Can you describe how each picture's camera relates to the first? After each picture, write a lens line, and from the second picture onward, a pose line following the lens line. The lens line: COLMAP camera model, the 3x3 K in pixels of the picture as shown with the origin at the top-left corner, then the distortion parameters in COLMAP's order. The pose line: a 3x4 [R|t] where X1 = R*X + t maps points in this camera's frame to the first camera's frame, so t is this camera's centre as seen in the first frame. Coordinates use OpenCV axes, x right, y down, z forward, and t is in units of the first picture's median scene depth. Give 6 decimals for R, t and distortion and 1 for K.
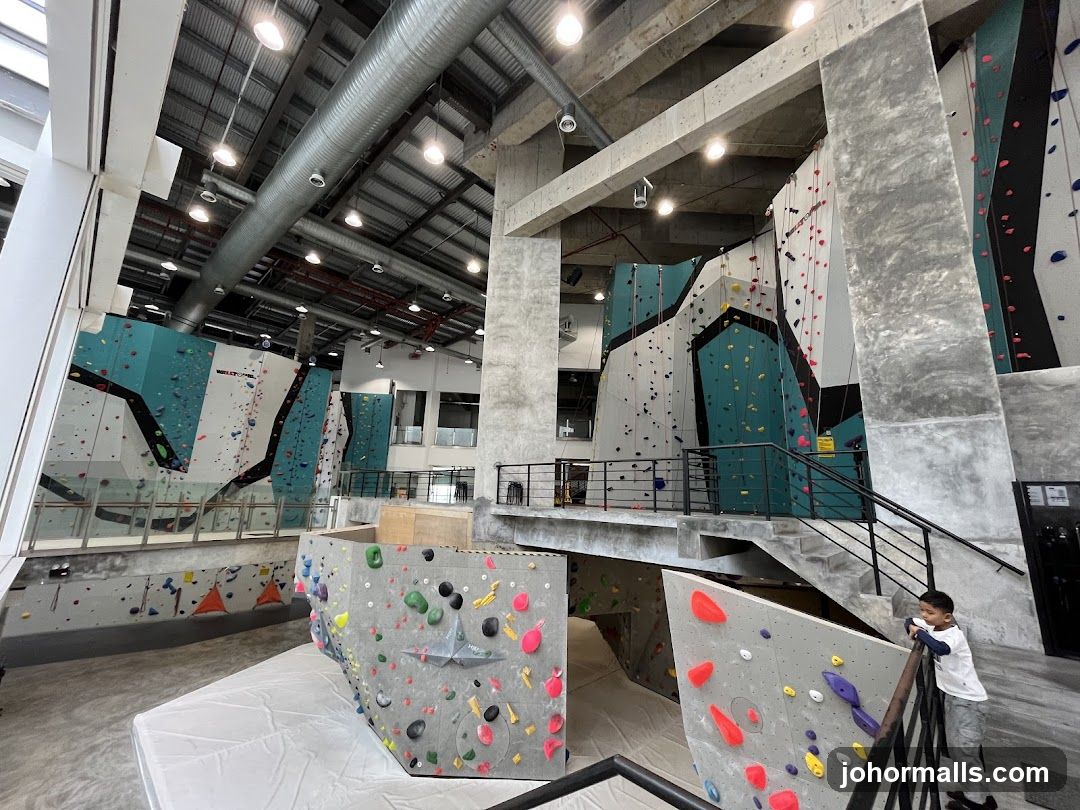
lens RADIAL K [[436.6, 0, 540.0], [0, 436.6, 405.0], [0, 0, 1]] dist [-0.007113, 0.000112]
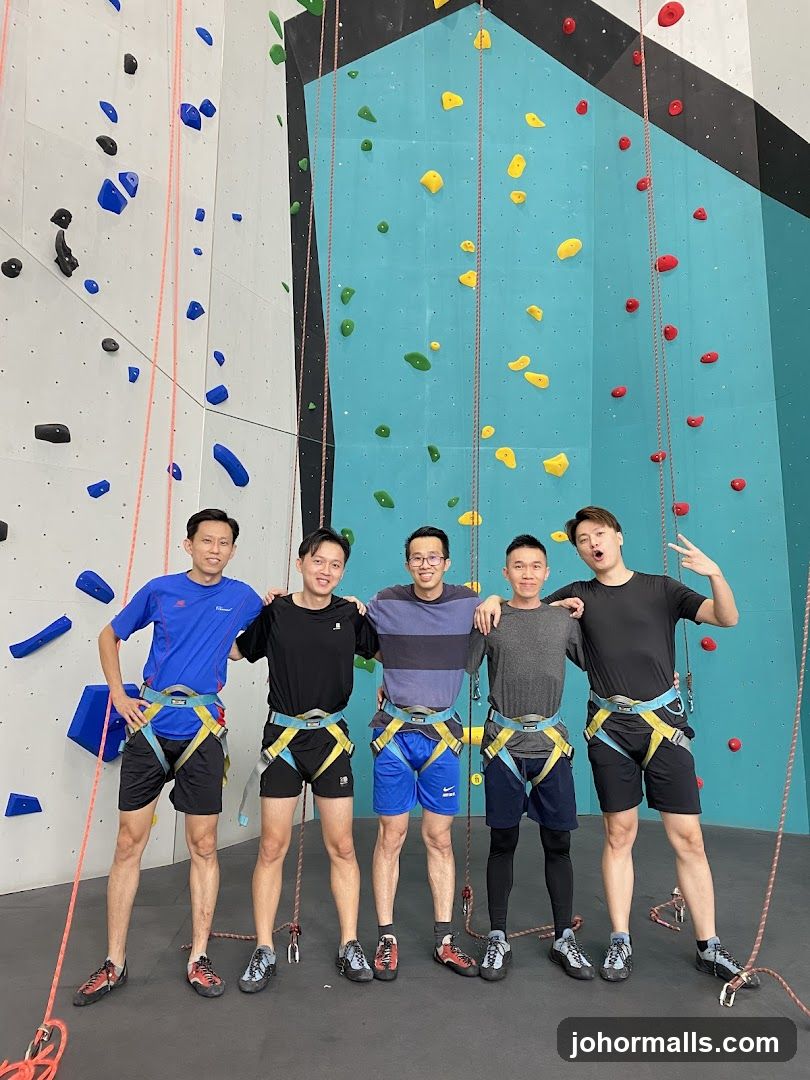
lens RADIAL K [[818.3, 0, 405.0], [0, 818.3, 540.0], [0, 0, 1]] dist [0.082059, -0.095135]
pose [[0.683742, 0.064331, 0.726883, 0.160808], [-0.128482, 0.991158, 0.033137, 0.123085], [-0.718324, -0.116049, 0.685962, 0.971957]]
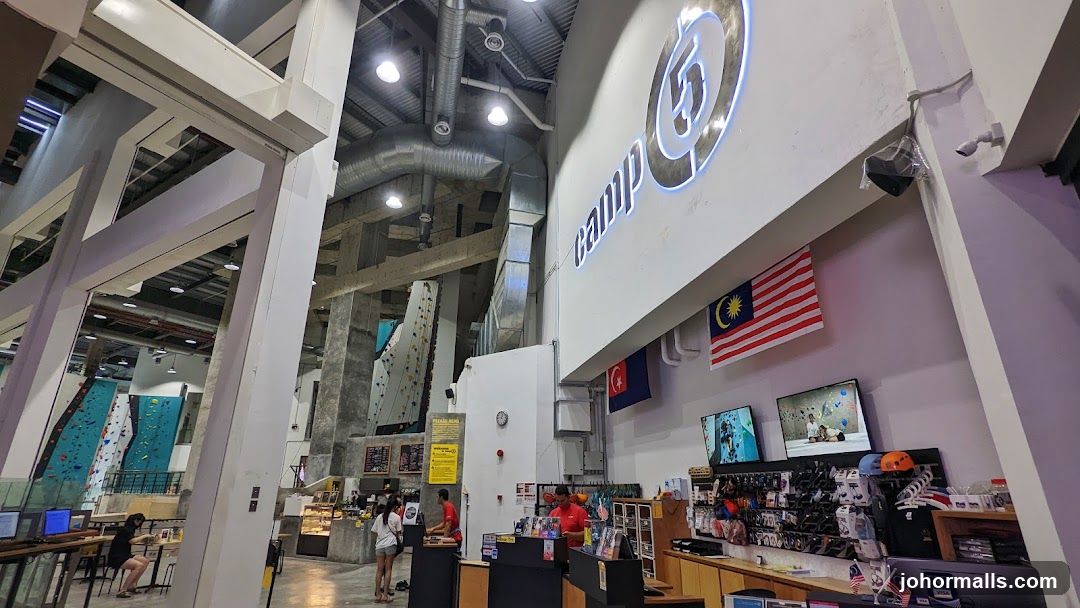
lens RADIAL K [[502.0, 0, 540.0], [0, 502.0, 304.0], [0, 0, 1]] dist [-0.011719, -0.000074]
pose [[0.976669, 0.038501, 0.211271, 0.711566], [-0.007719, 0.989456, -0.144631, -0.216552], [-0.214612, 0.139626, 0.966668, -1.174126]]
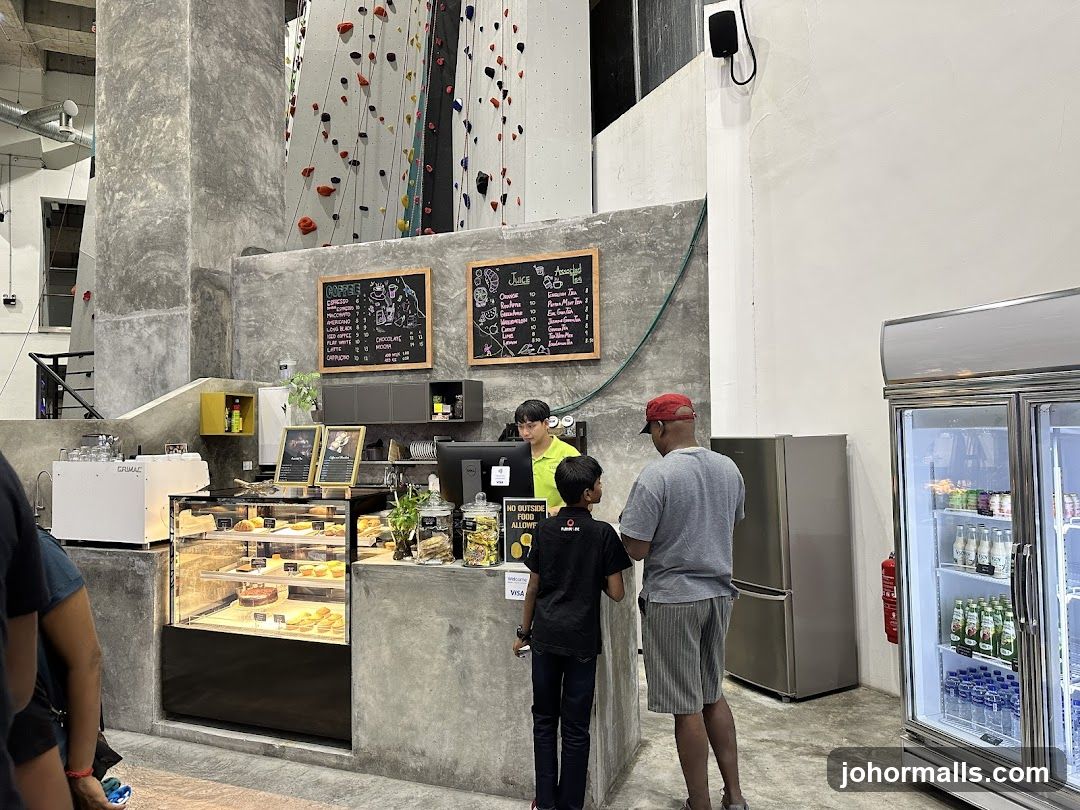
lens RADIAL K [[757.2, 0, 521.4], [0, 757.2, 400.2], [0, 0, 1]] dist [0.094915, -0.120421]
pose [[0.934953, -0.036664, 0.352871, 0.473833], [-0.024157, 0.985758, 0.166427, -0.027058], [-0.353948, -0.164126, 0.920752, -0.261972]]
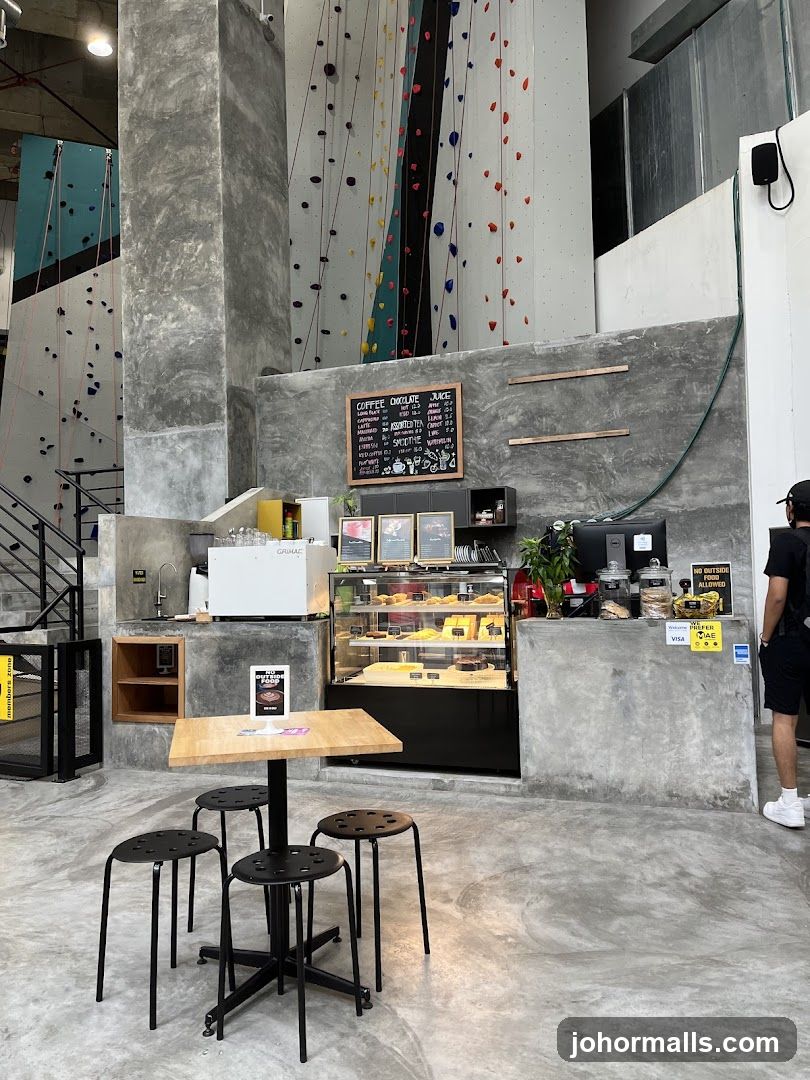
lens RADIAL K [[818.3, 0, 405.0], [0, 818.3, 540.0], [0, 0, 1]] dist [0.082059, -0.095135]
pose [[0.927921, -0.041665, 0.370442, 0.322758], [-0.019737, 0.986849, 0.160434, -0.008517], [-0.372255, -0.156182, 0.914895, -0.295654]]
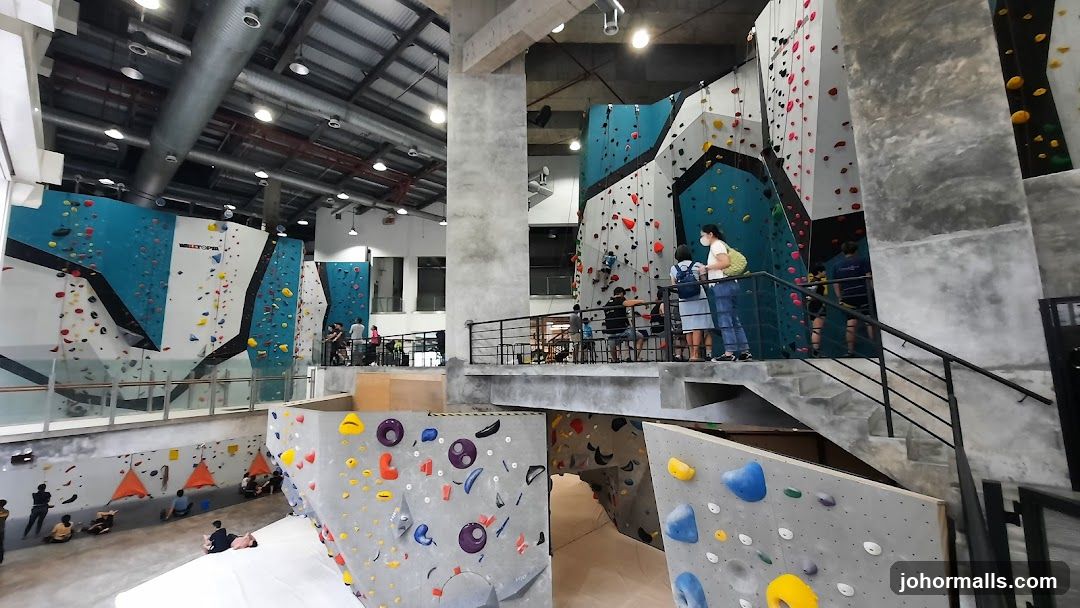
lens RADIAL K [[434.3, 0, 531.2], [0, 434.3, 302.2], [0, 0, 1]] dist [-0.018583, -0.000407]
pose [[0.998582, -0.052327, 0.009810, 0.027605], [0.051421, 0.995711, 0.076908, 0.026295], [-0.013793, -0.076294, 0.996990, 0.069603]]
